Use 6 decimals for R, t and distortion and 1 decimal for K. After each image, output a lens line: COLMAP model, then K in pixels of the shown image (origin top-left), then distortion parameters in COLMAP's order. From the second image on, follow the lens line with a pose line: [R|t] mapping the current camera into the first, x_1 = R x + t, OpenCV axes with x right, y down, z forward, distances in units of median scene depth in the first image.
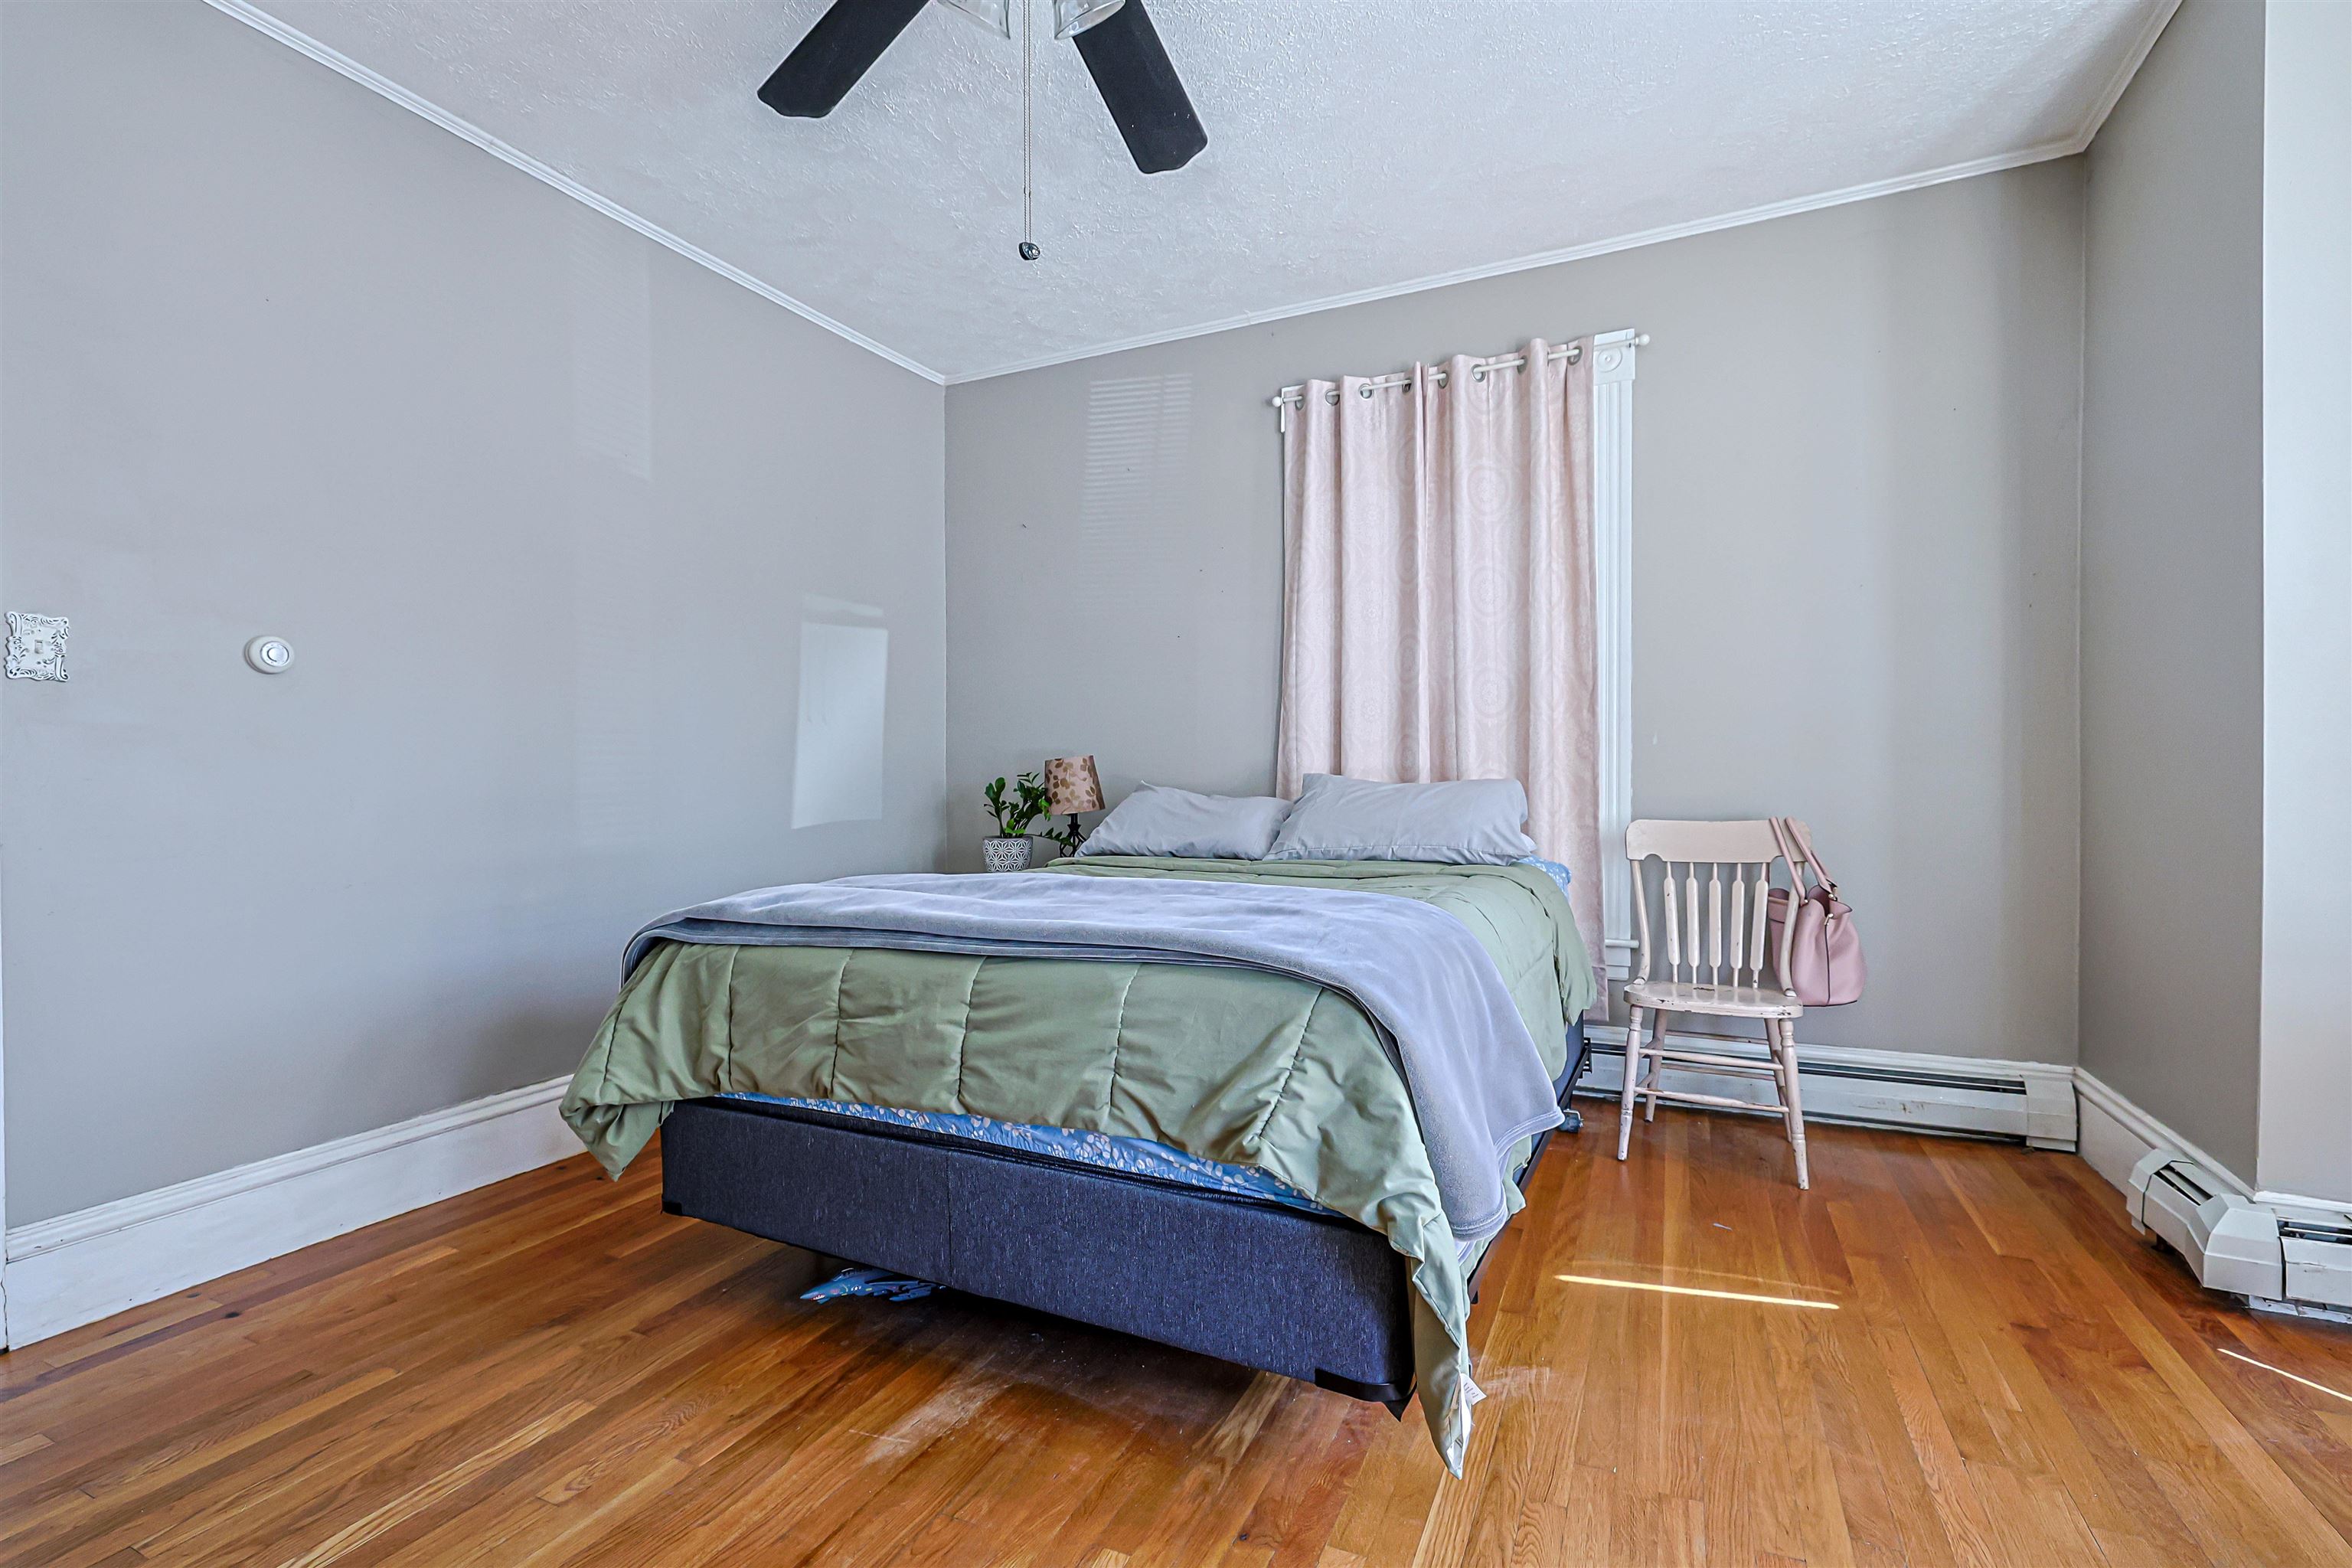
lens RADIAL K [[1054.4, 0, 1169.9], [0, 1054.4, 777.4], [0, 0, 1]] dist [-0.002003, 0.000255]
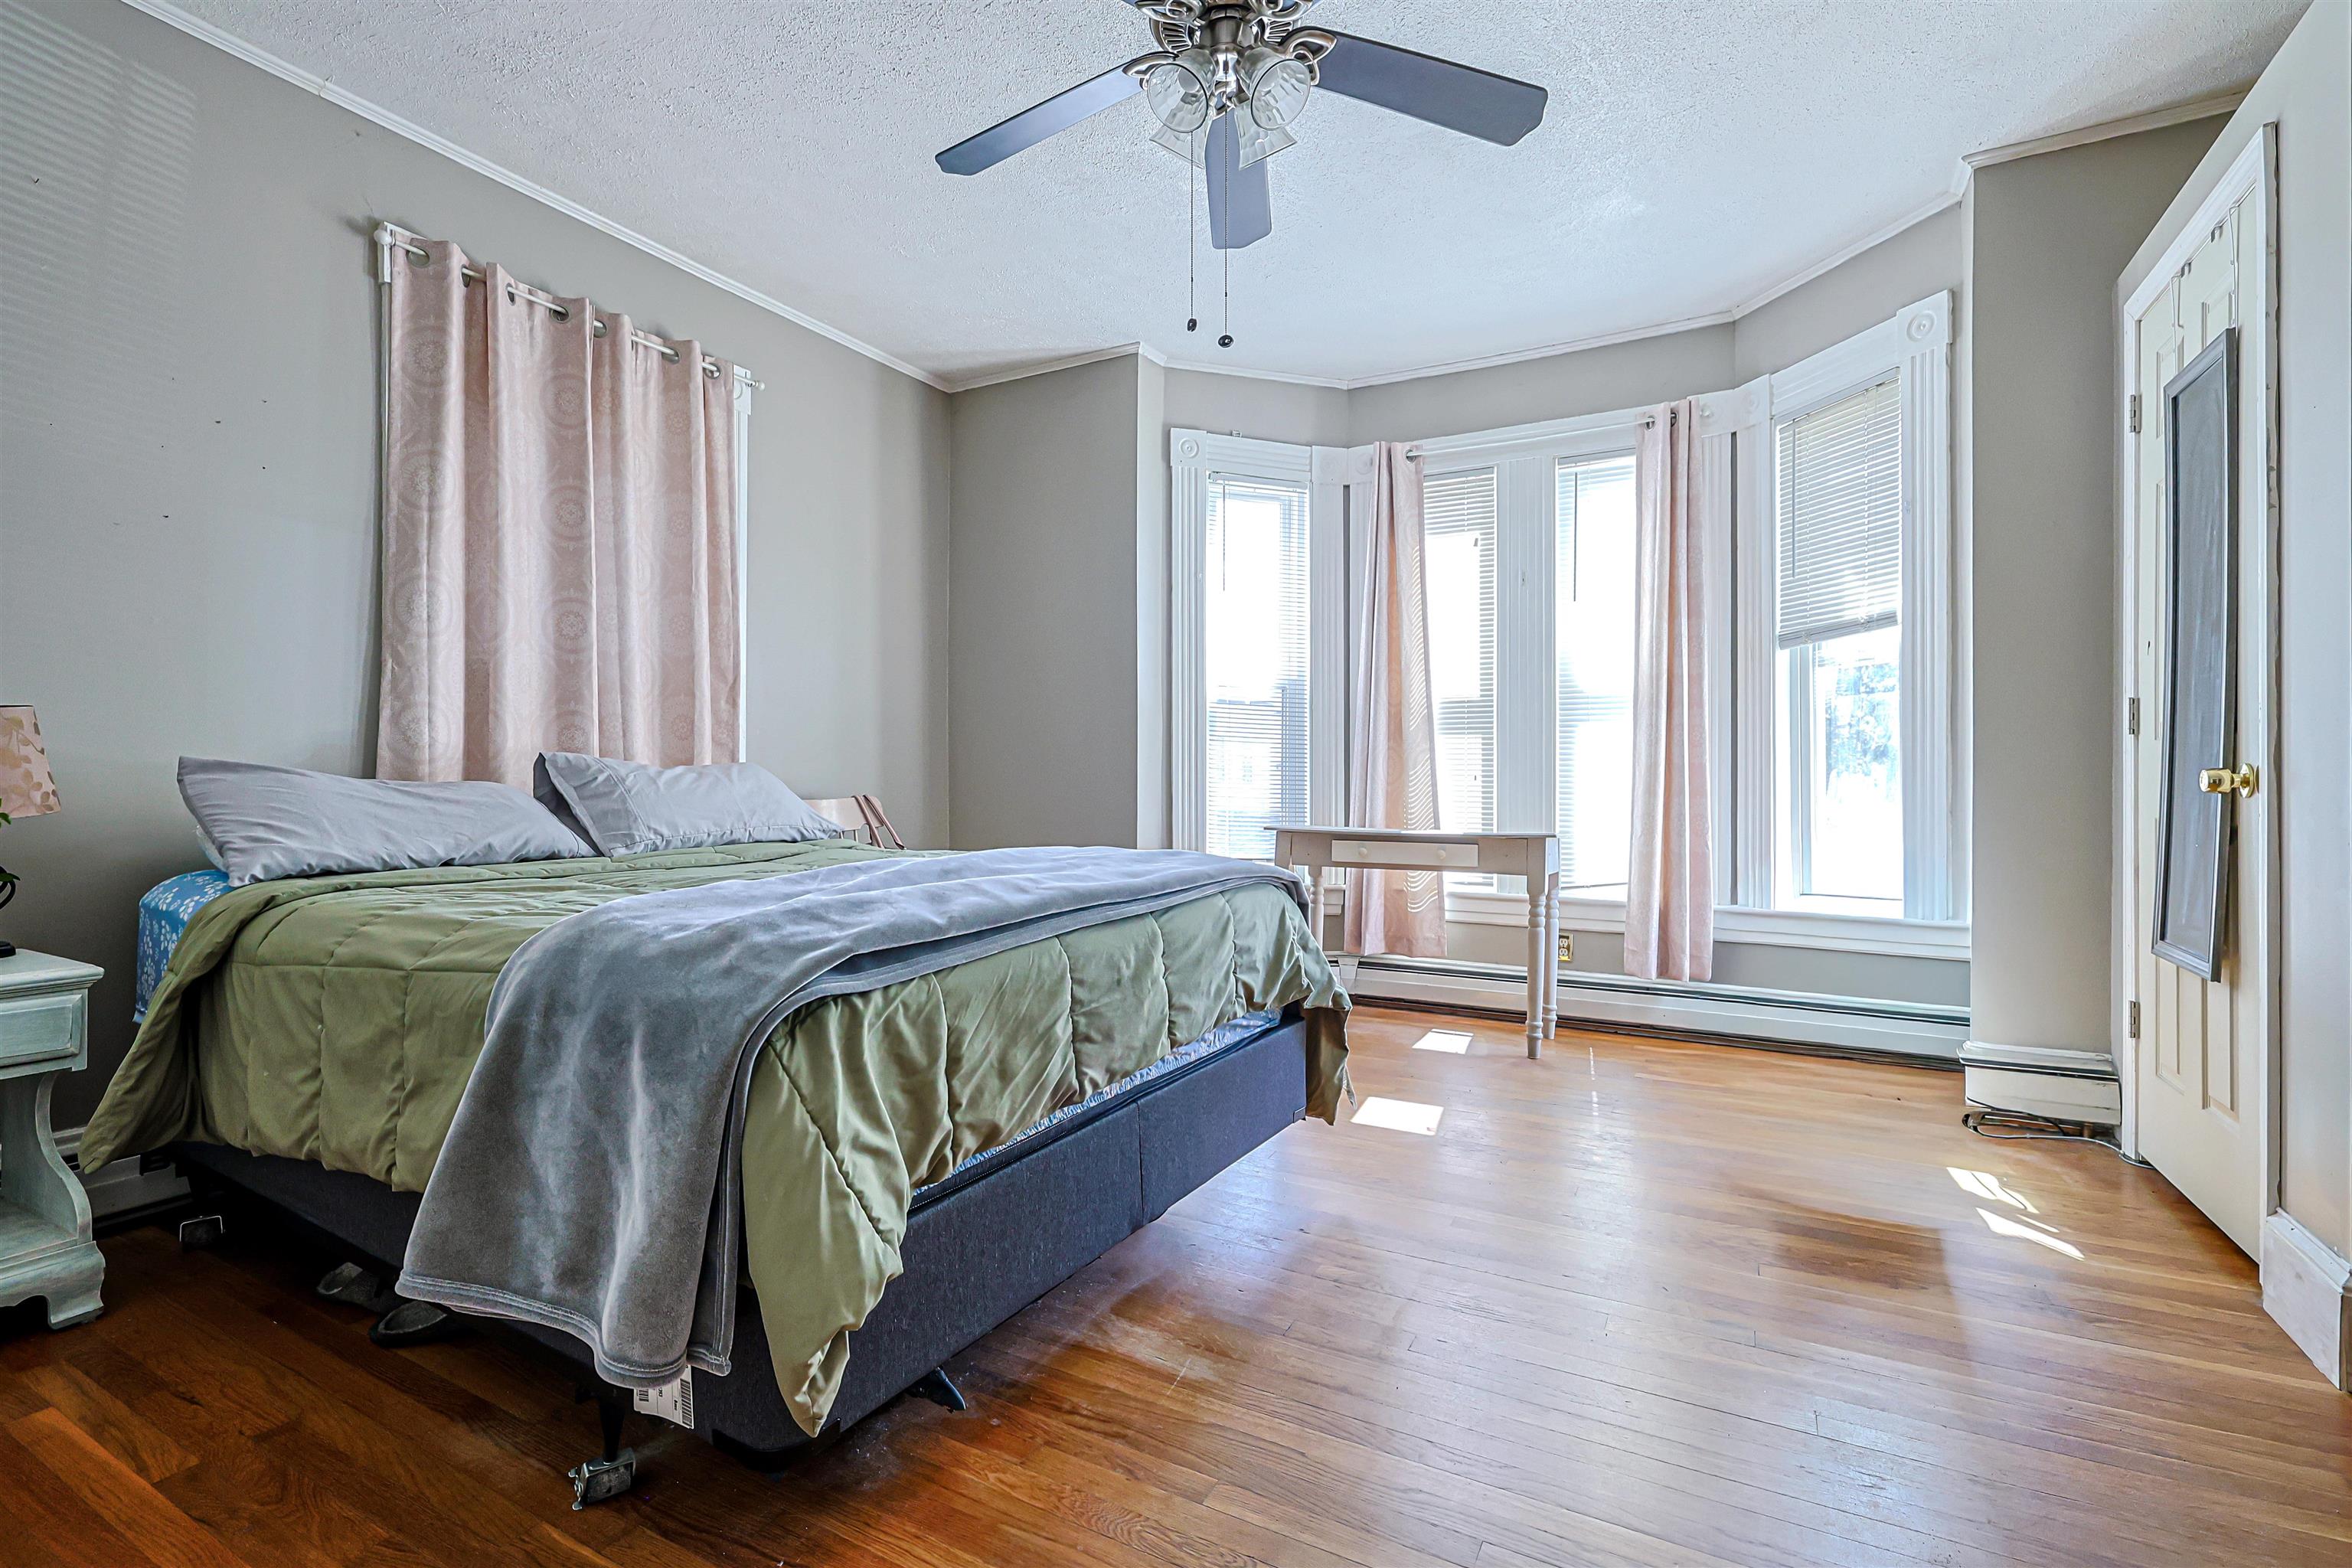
lens RADIAL K [[1054.4, 0, 1169.9], [0, 1054.4, 777.4], [0, 0, 1]] dist [-0.002003, 0.000255]
pose [[0.071901, 0.003364, 0.997406, -1.080757], [-0.002993, 0.999991, -0.003157, 0.027268], [-0.997407, -0.002758, 0.071910, 0.763497]]
